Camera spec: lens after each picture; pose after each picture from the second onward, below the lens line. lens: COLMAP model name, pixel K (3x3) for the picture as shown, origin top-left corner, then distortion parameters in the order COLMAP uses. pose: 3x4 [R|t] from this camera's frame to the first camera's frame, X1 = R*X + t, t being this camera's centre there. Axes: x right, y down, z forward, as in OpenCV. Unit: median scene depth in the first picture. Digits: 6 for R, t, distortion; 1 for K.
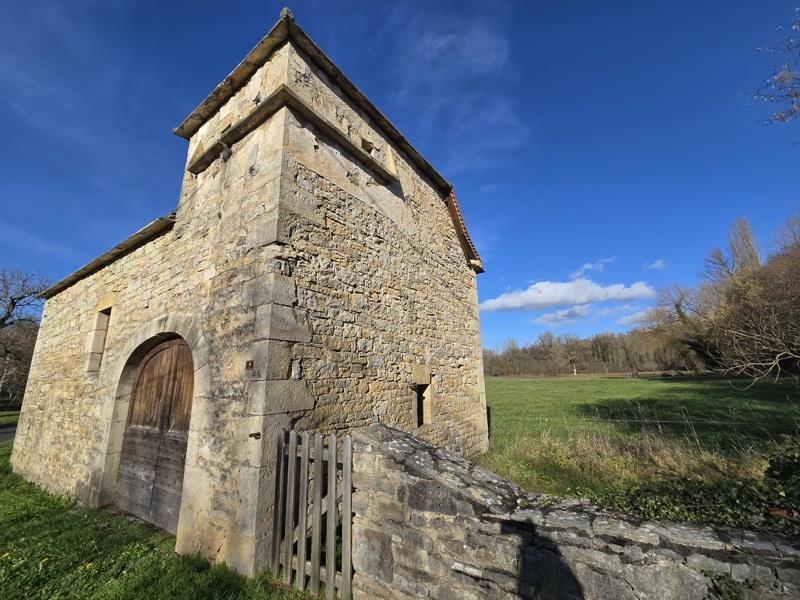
lens RADIAL K [[330.3, 0, 400.0], [0, 330.3, 300.0], [0, 0, 1]] dist [-0.000599, -0.000100]
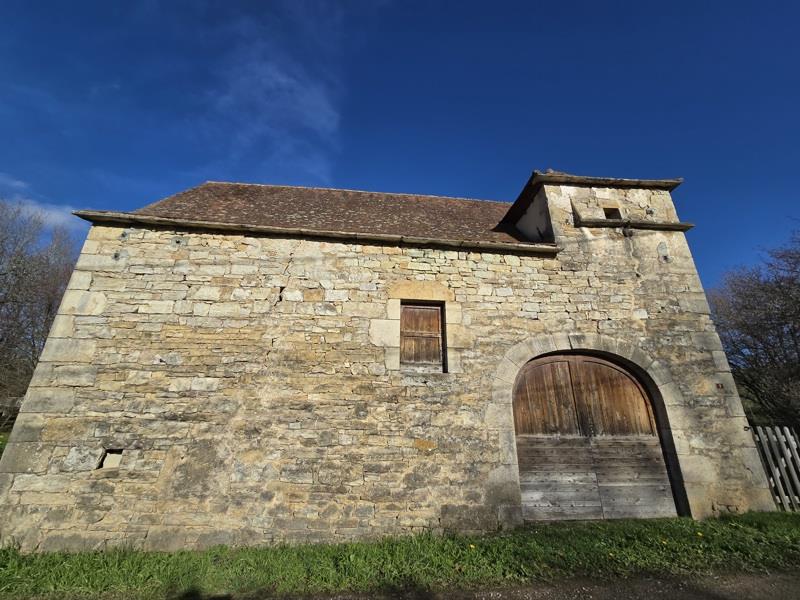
lens RADIAL K [[324.5, 0, 400.0], [0, 324.5, 300.0], [0, 0, 1]] dist [-0.003079, -0.000313]
pose [[0.768193, 0.258711, 0.585617, -2.443516], [-0.182510, 0.965254, -0.187015, 0.335560], [-0.613652, 0.036783, 0.788719, 0.619719]]
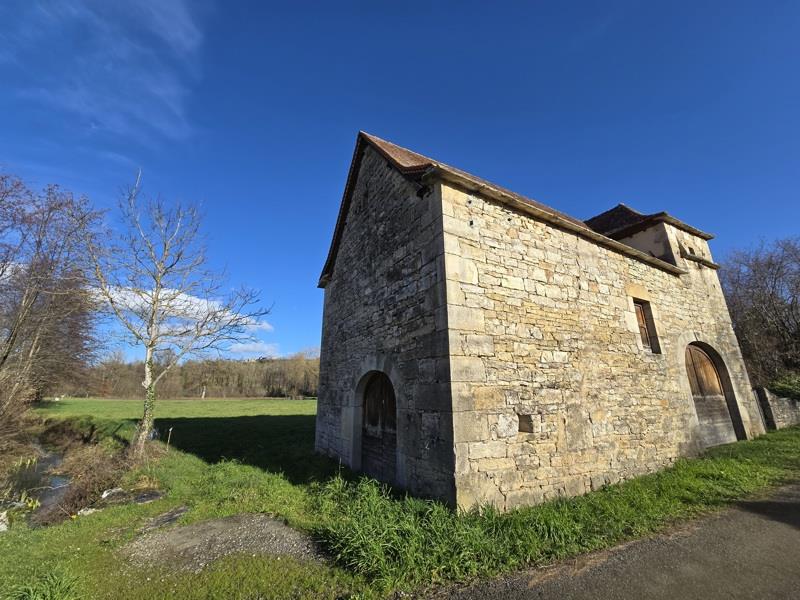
lens RADIAL K [[324.5, 0, 400.0], [0, 324.5, 300.0], [0, 0, 1]] dist [-0.003079, -0.000313]
pose [[0.442671, 0.280705, 0.851614, -3.780137], [-0.215677, 0.955187, -0.202735, 0.747588], [-0.870359, -0.093929, 0.483375, 2.010138]]
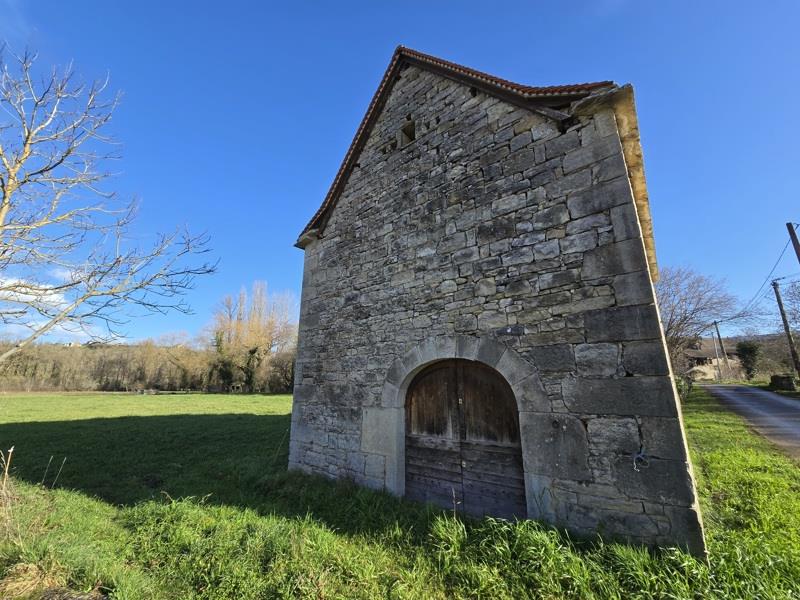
lens RADIAL K [[324.5, 0, 400.0], [0, 324.5, 300.0], [0, 0, 1]] dist [-0.003079, -0.000313]
pose [[0.095994, 0.291704, 0.951679, -3.560431], [-0.228394, 0.937041, -0.264180, 0.933933], [-0.968825, -0.191999, 0.156574, 2.893578]]
